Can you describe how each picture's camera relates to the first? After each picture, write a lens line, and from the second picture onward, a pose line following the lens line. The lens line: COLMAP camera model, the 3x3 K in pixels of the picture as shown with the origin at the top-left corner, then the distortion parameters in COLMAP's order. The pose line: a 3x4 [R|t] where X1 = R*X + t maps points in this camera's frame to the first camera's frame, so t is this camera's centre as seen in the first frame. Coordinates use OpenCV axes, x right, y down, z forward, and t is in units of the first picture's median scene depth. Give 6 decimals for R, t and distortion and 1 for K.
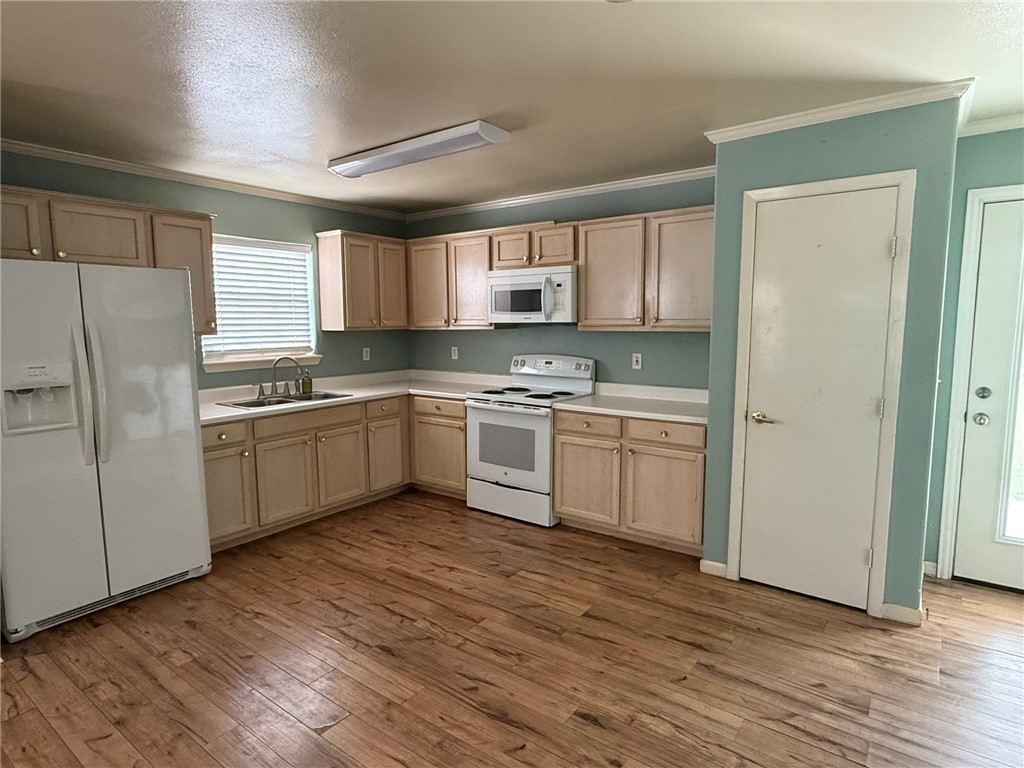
lens RADIAL K [[573.3, 0, 512.0], [0, 573.3, 384.0], [0, 0, 1]] dist [0.003873, 0.000941]
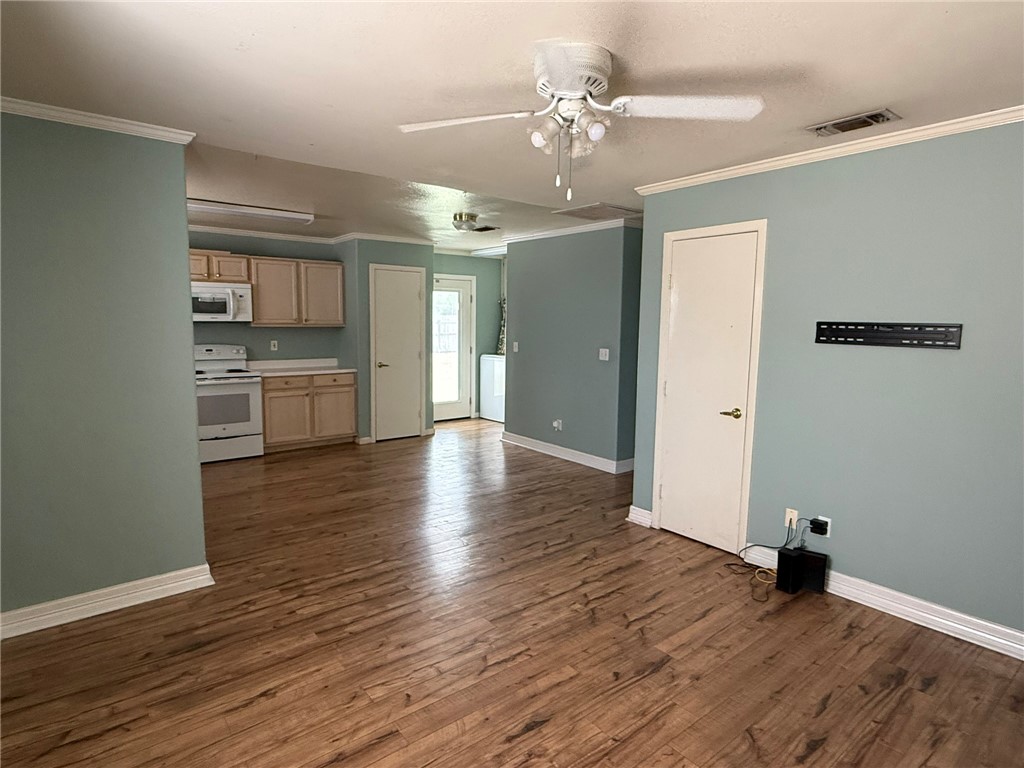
lens RADIAL K [[564.8, 0, 512.0], [0, 564.8, 384.0], [0, 0, 1]] dist [0.000116, 0.000723]
pose [[0.249007, -0.104283, 0.962871, -1.213871], [0.093313, 0.992144, 0.083322, -0.002538], [-0.963996, 0.069101, 0.256782, -0.042151]]
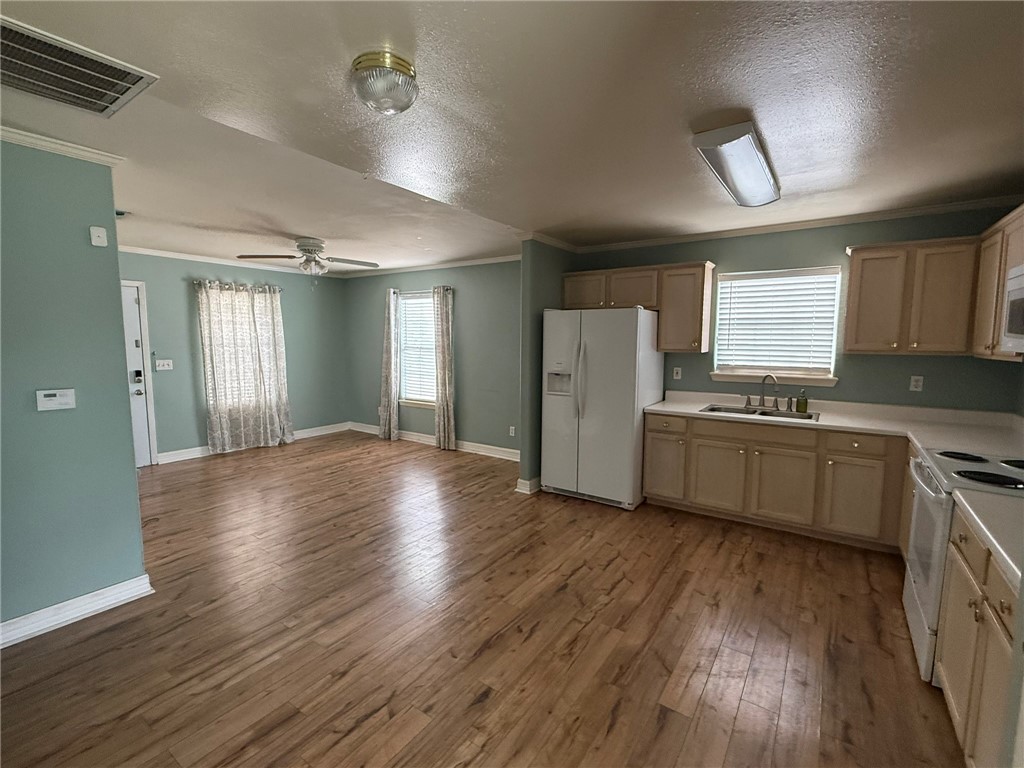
lens RADIAL K [[464.5, 0, 512.0], [0, 464.5, 384.0], [0, 0, 1]] dist [0.004774, 0.000304]
pose [[0.028197, 0.106297, -0.993935, 0.523196], [-0.115865, 0.987975, 0.102373, -0.068803], [0.992865, 0.112276, 0.040174, 0.505241]]
